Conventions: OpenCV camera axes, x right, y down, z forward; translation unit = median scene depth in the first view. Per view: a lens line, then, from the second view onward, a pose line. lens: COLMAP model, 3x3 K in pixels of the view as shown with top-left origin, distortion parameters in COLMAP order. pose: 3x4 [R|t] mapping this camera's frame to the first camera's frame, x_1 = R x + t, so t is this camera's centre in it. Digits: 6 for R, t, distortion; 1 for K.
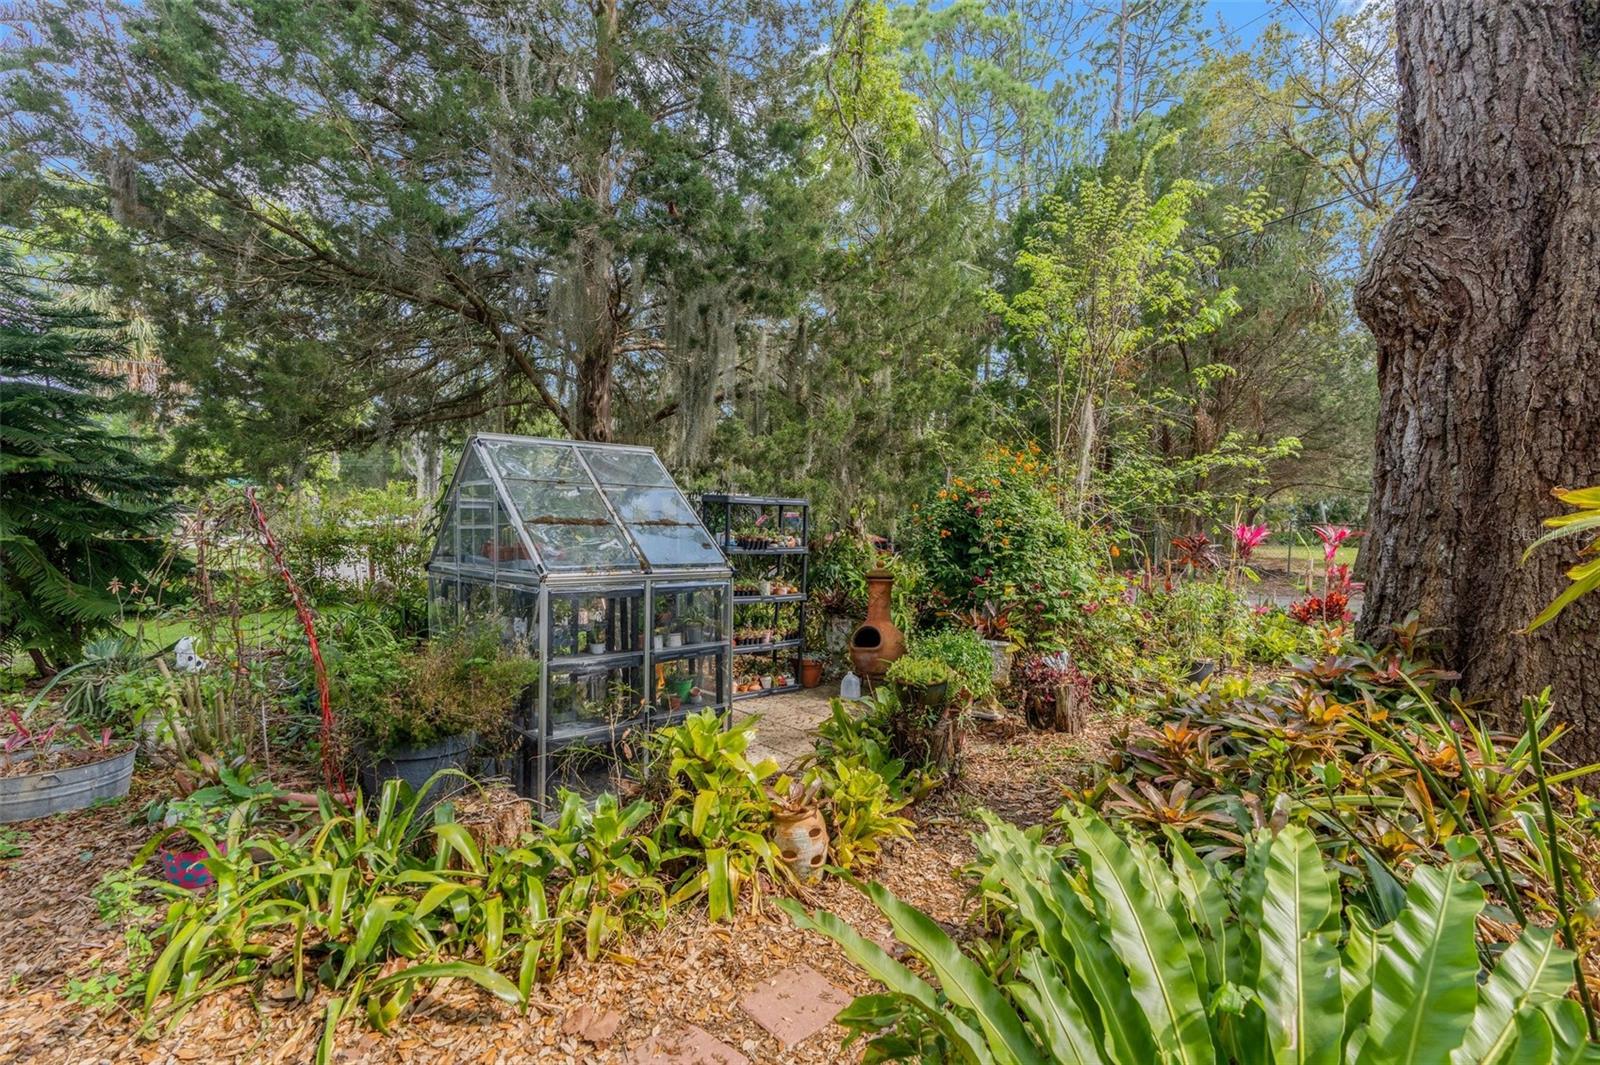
lens RADIAL K [[733.5, 0, 805.1], [0, 733.5, 532.4], [0, 0, 1]] dist [-0.002944, 0.000249]
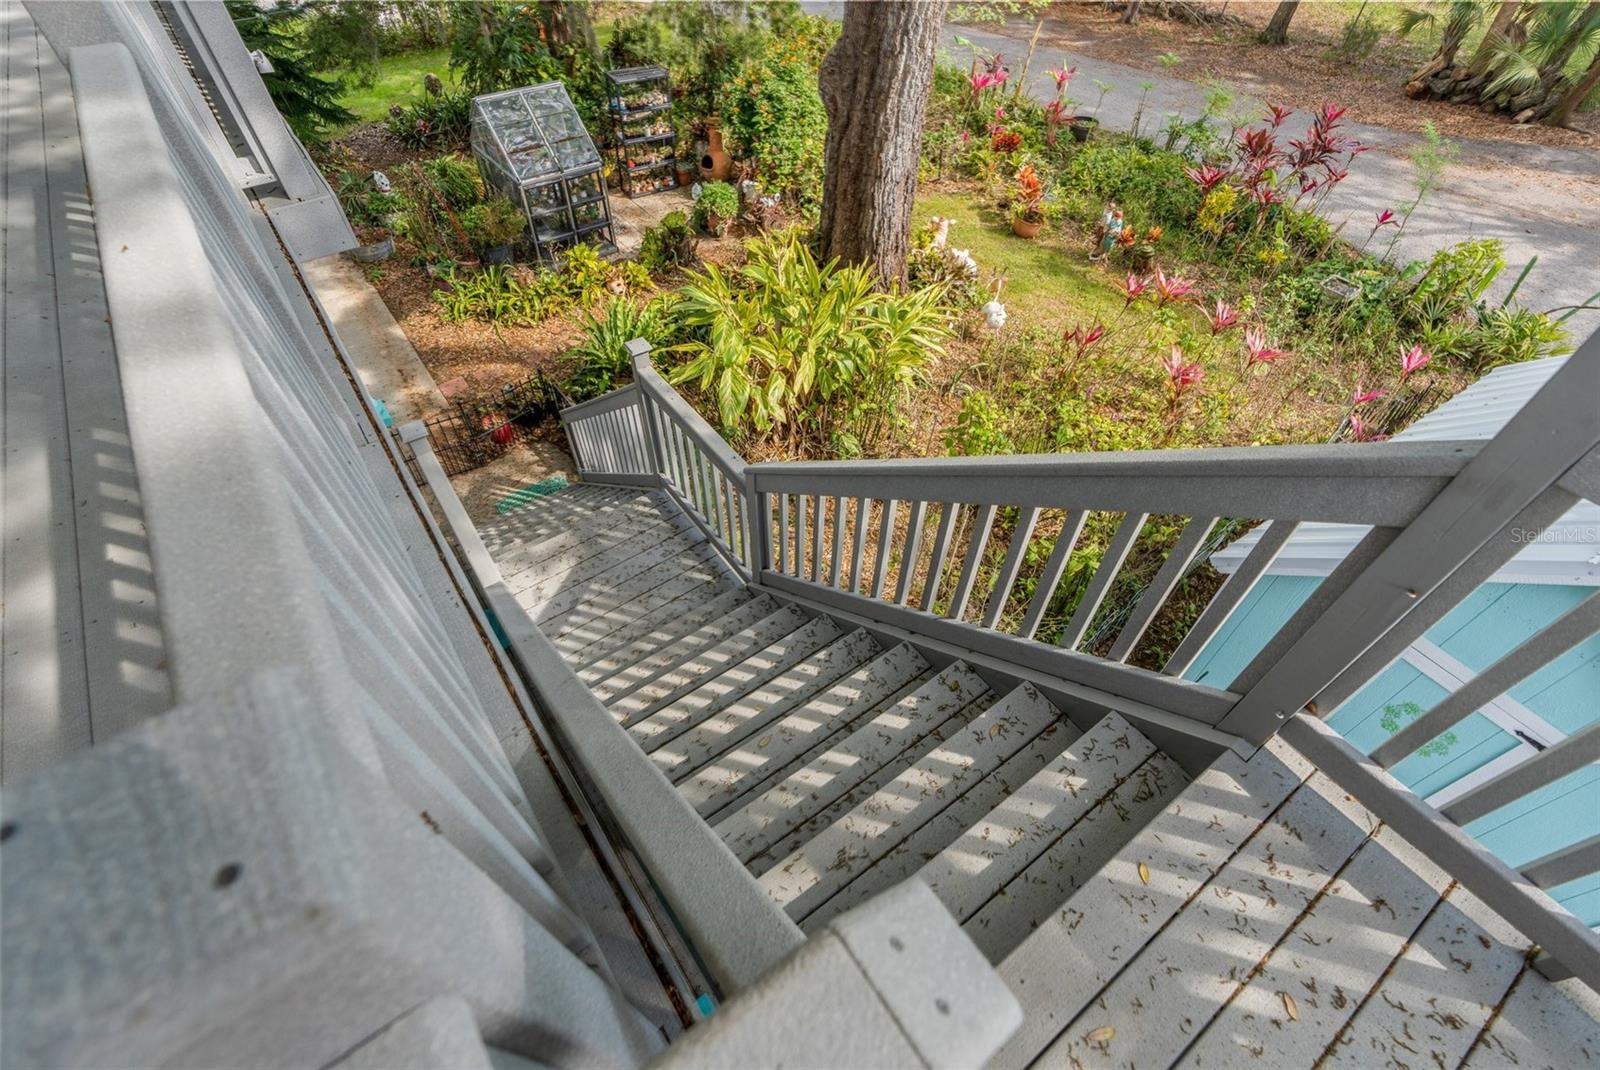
lens RADIAL K [[733.5, 0, 797.4], [0, 733.5, 540.9], [0, 0, 1]] dist [-0.002944, 0.000249]
pose [[0.993766, 0.085082, -0.072041, 1.269024], [-0.004477, 0.676132, 0.736767, -1.378384], [0.111395, -0.731852, 0.672298, -2.179941]]
